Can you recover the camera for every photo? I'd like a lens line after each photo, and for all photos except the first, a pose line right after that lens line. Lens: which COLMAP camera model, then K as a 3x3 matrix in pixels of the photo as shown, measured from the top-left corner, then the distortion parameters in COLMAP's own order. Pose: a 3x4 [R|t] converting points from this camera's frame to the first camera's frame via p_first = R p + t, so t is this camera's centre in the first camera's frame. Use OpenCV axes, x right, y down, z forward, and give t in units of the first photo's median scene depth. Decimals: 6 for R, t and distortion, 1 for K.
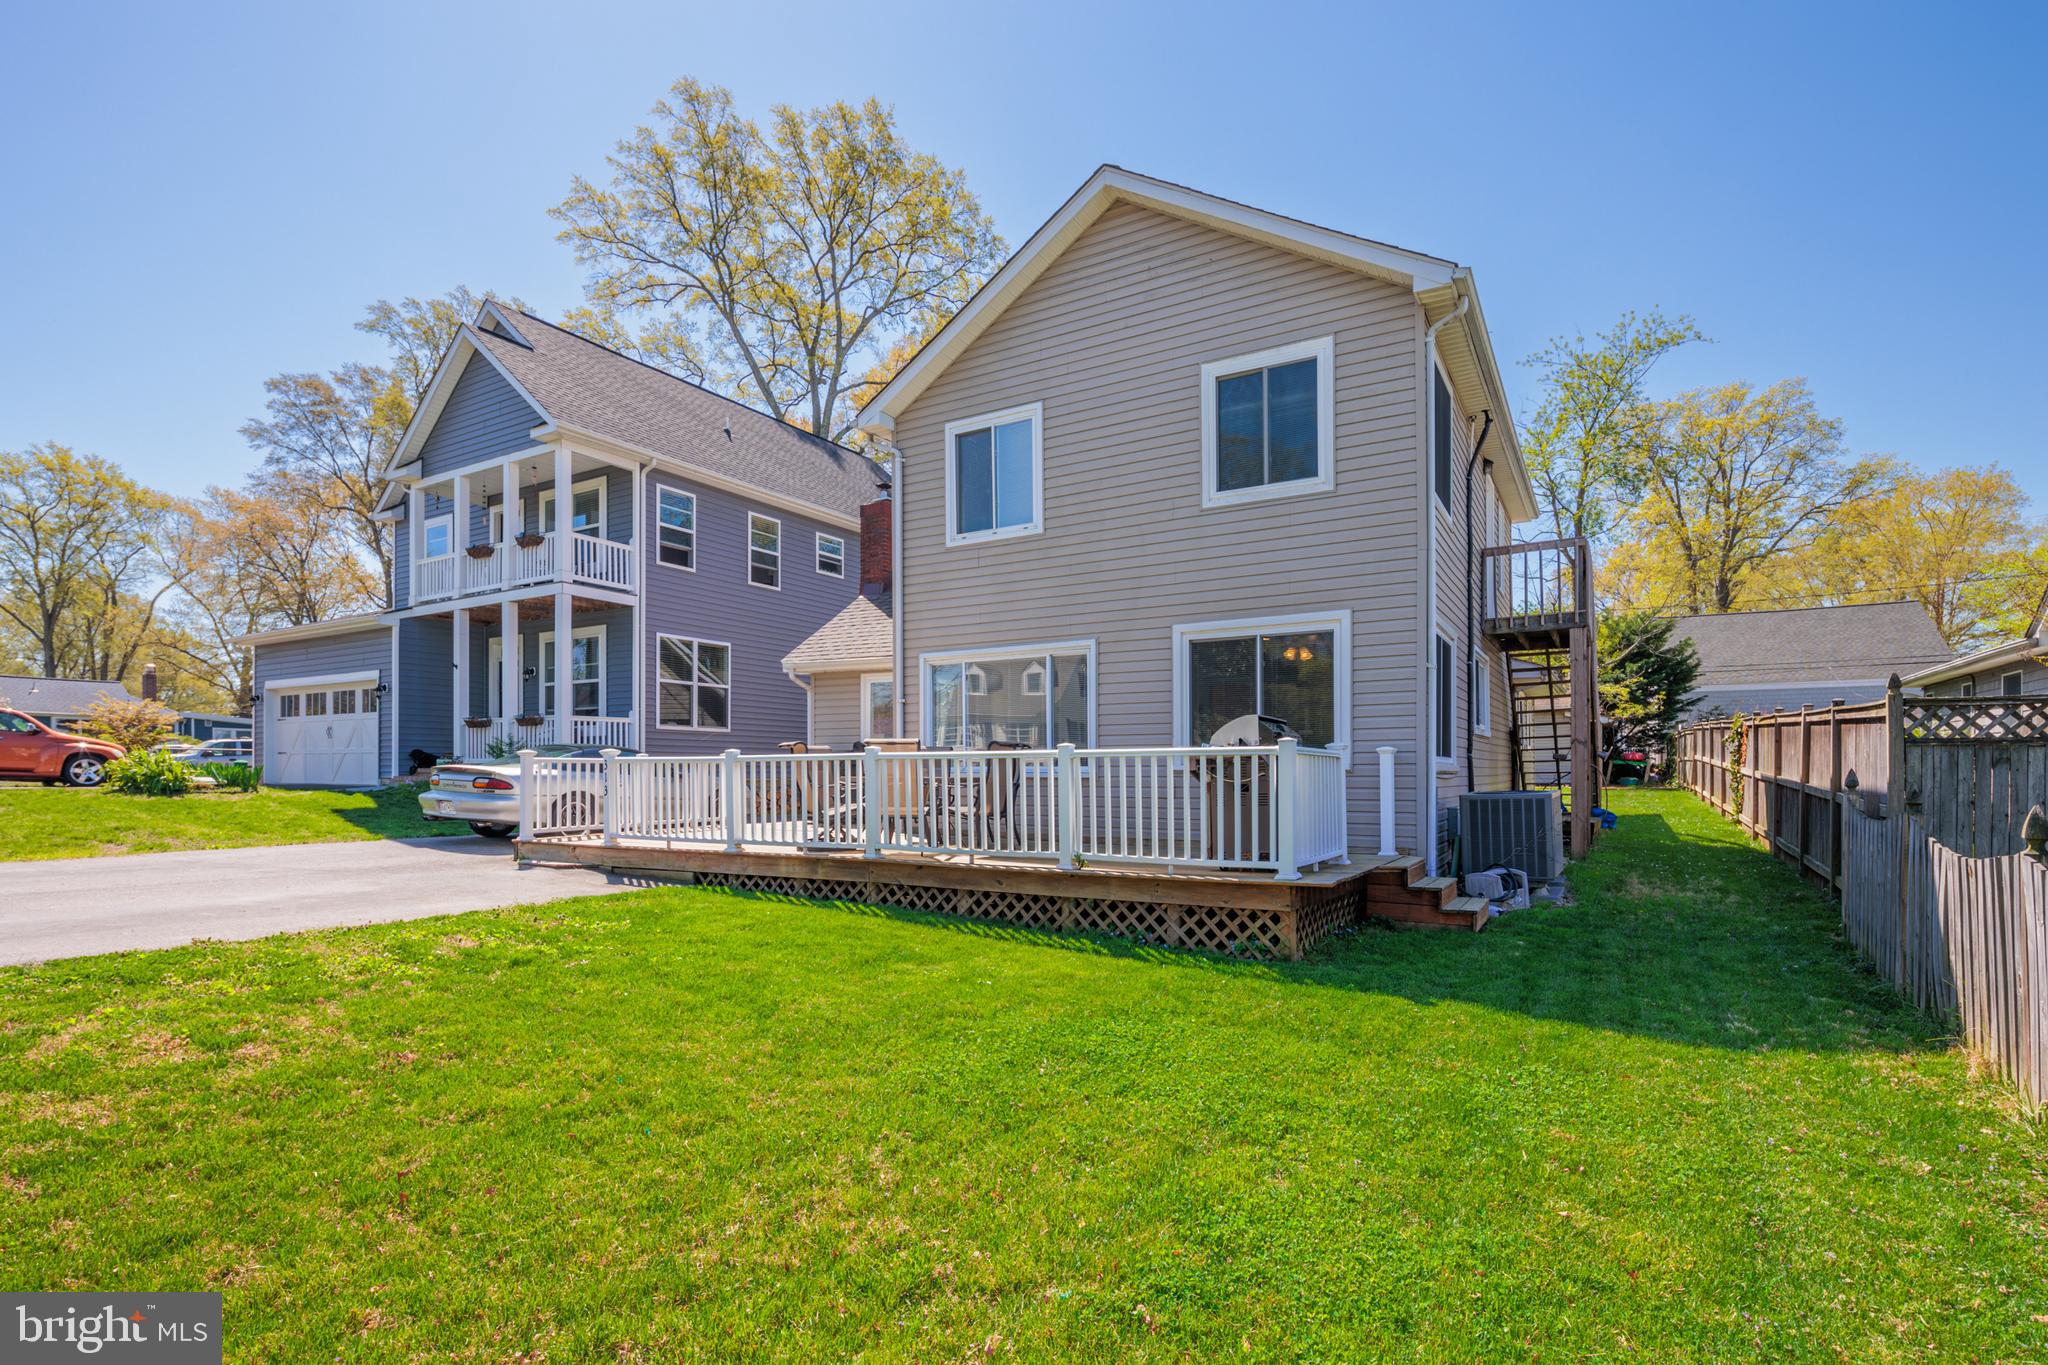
lens RADIAL K [[1000.6, 0, 1023.3], [0, 1000.6, 770.1], [0, 0, 1]] dist [0.006376, 0.000286]
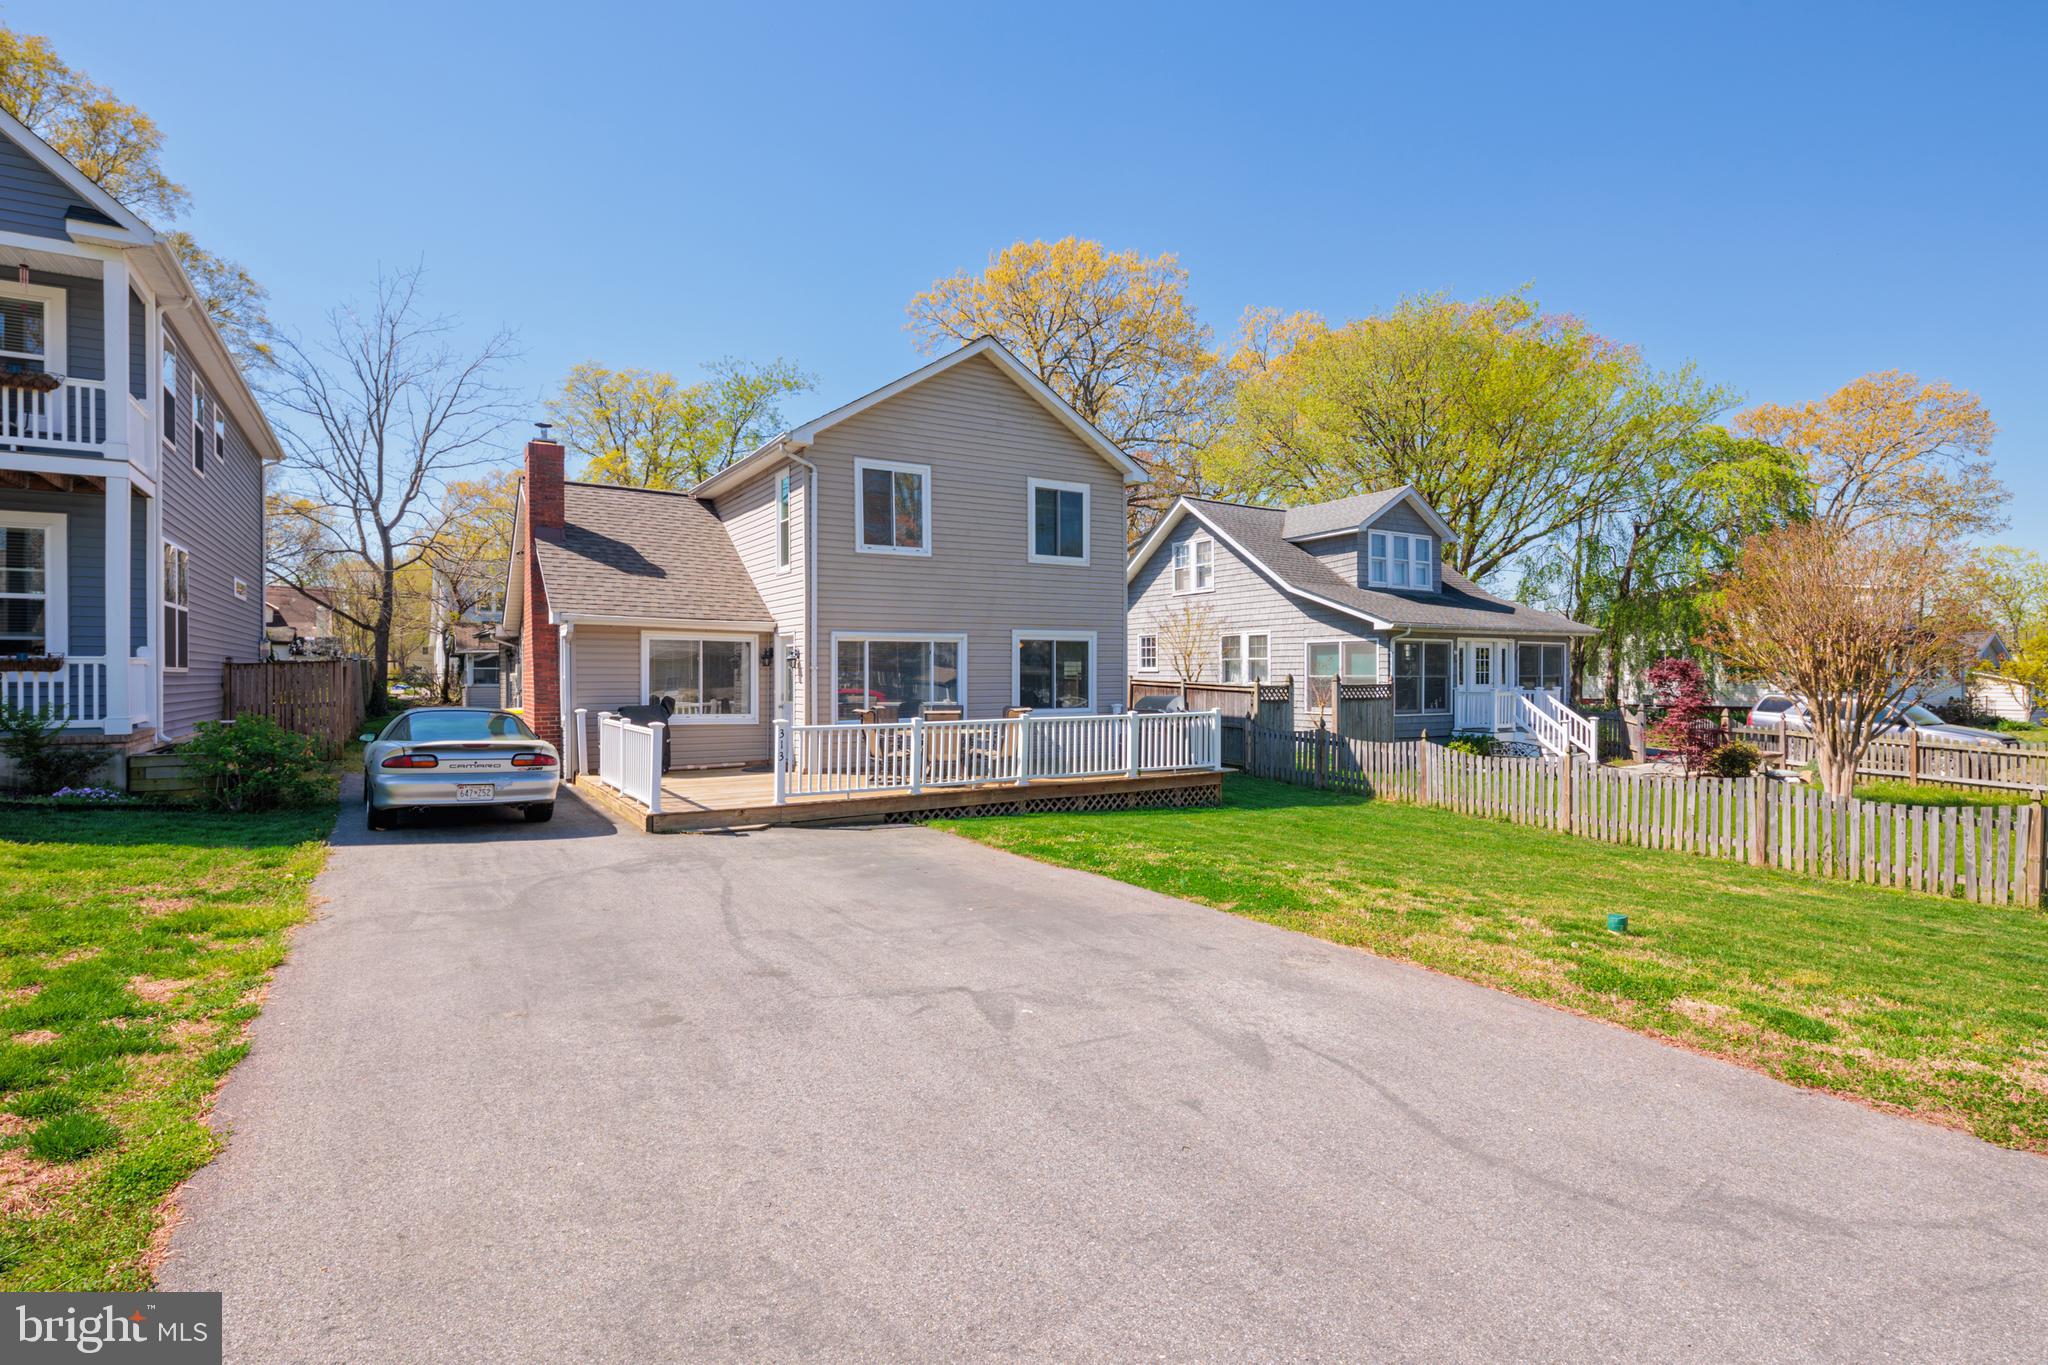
lens RADIAL K [[994.2, 0, 1024.0], [0, 994.2, 682.5], [0, 0, 1]] dist [0.000076, -0.000614]
pose [[0.450808, -0.008773, 0.892578, -1.341201], [-0.001392, 0.999944, 0.010531, -0.078171], [-0.892620, -0.005989, 0.450770, 0.255706]]
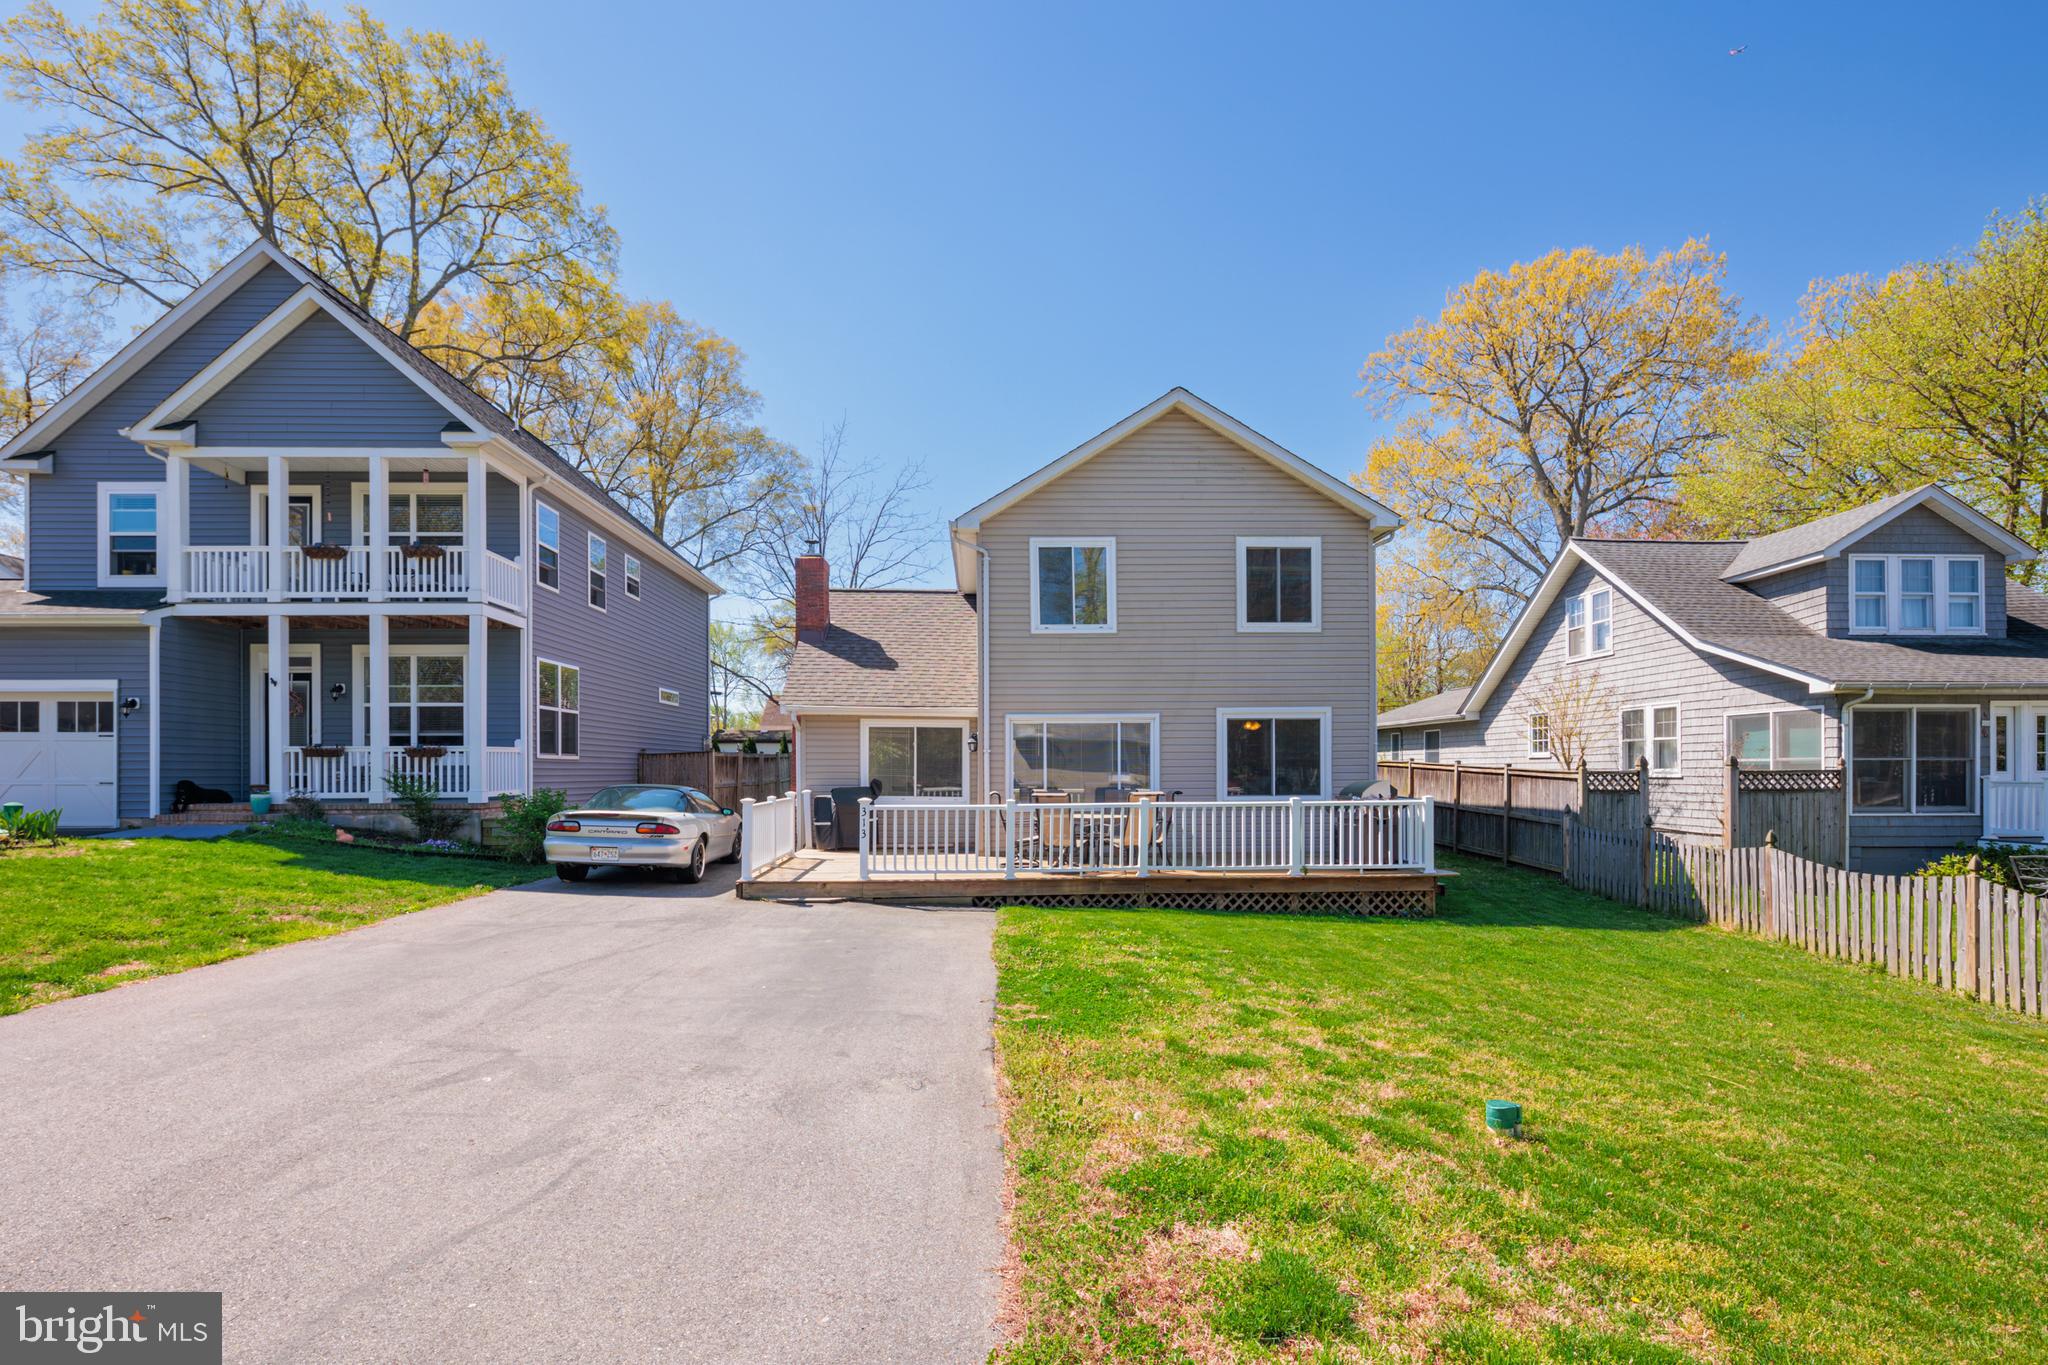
lens RADIAL K [[997.9, 0, 1024.6], [0, 997.9, 773.3], [0, 0, 1]] dist [0.001607, -0.000182]
pose [[0.835430, -0.005073, 0.549573, -0.931835], [0.002319, 0.999981, 0.005706, -0.058590], [-0.549591, -0.003493, 0.835426, -0.082283]]
